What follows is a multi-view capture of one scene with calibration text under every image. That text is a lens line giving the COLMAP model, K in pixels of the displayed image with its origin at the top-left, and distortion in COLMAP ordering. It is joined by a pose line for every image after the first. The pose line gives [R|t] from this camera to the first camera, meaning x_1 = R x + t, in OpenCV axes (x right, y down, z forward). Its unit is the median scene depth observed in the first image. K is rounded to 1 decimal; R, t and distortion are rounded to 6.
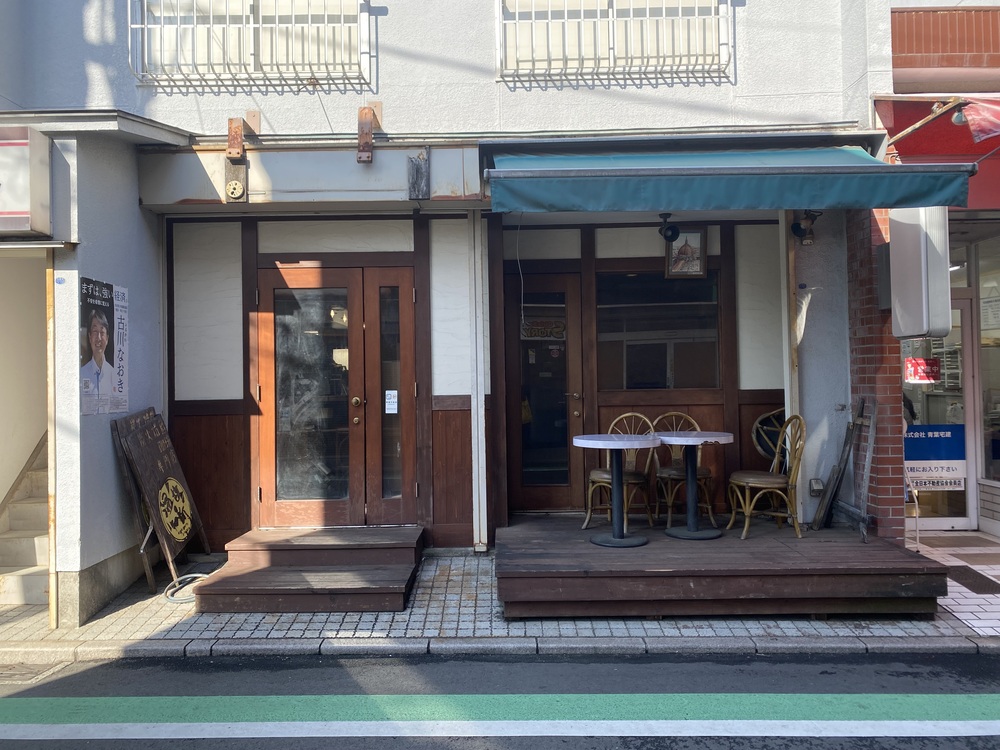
lens RADIAL K [[758.6, 0, 498.7], [0, 758.6, 374.5], [0, 0, 1]] dist [0.020078, 0.004393]
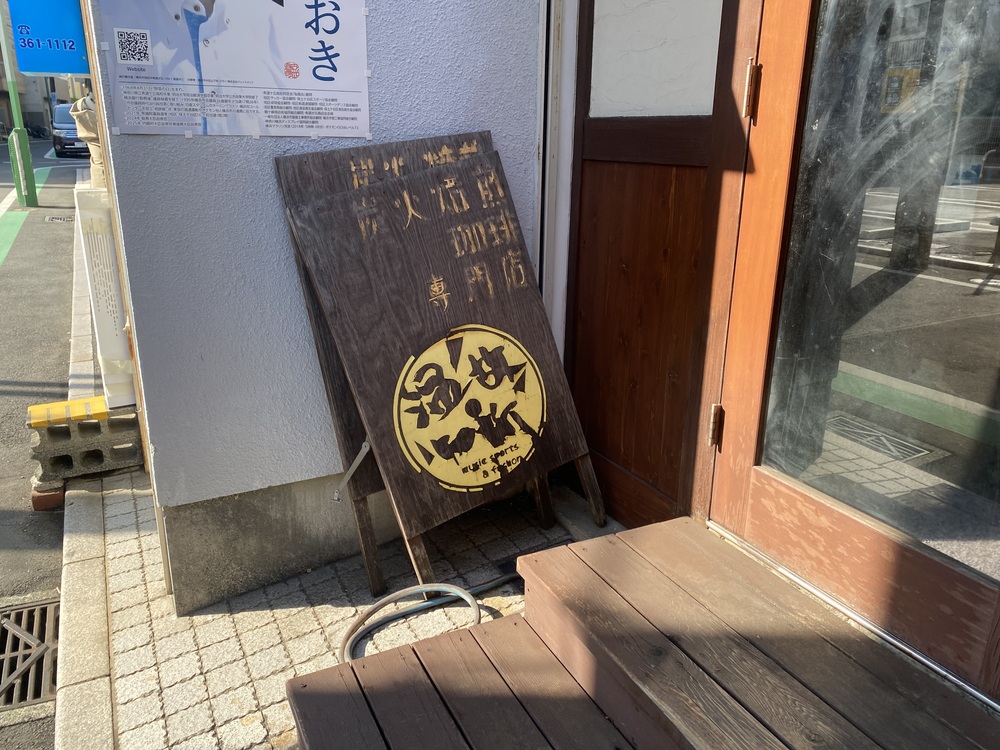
lens RADIAL K [[758.6, 0, 487.9], [0, 758.6, 361.0], [0, 0, 1]] dist [0.020078, 0.004393]
pose [[0.453930, 0.278088, -0.846531, -0.099335], [-0.010452, 0.951647, 0.307014, 0.035114], [0.890976, -0.130515, 0.434888, 0.816189]]
